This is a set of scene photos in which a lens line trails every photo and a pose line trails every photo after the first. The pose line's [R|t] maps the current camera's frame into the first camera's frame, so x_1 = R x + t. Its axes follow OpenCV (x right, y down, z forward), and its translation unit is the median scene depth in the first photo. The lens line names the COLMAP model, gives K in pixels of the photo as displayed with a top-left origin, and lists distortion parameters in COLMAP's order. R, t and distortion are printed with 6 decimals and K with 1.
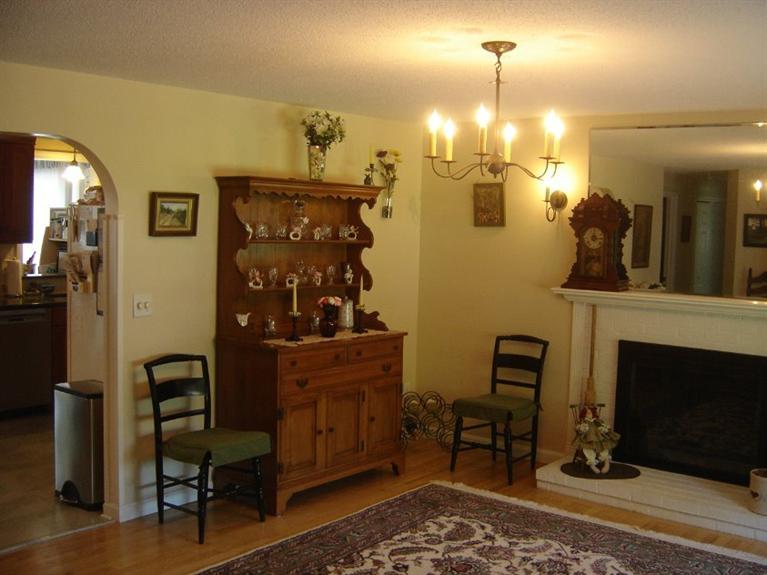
lens RADIAL K [[848.5, 0, 390.5], [0, 848.5, 285.3], [0, 0, 1]] dist [-0.146832, 0.024776]
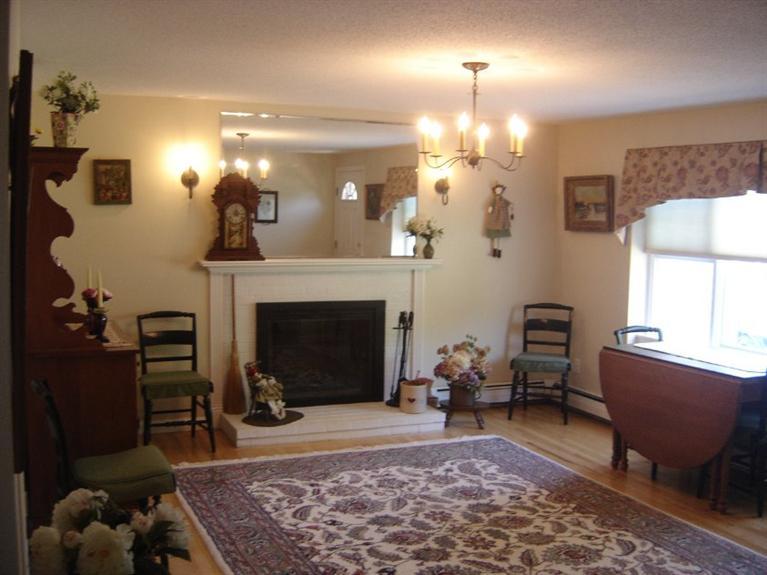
lens RADIAL K [[848.5, 0, 390.5], [0, 848.5, 285.3], [0, 0, 1]] dist [-0.146832, 0.024776]
pose [[0.456439, -0.093057, 0.884875, -0.808662], [0.059220, 0.995488, 0.074142, -0.040372], [-0.887782, 0.018560, 0.459890, 0.391709]]
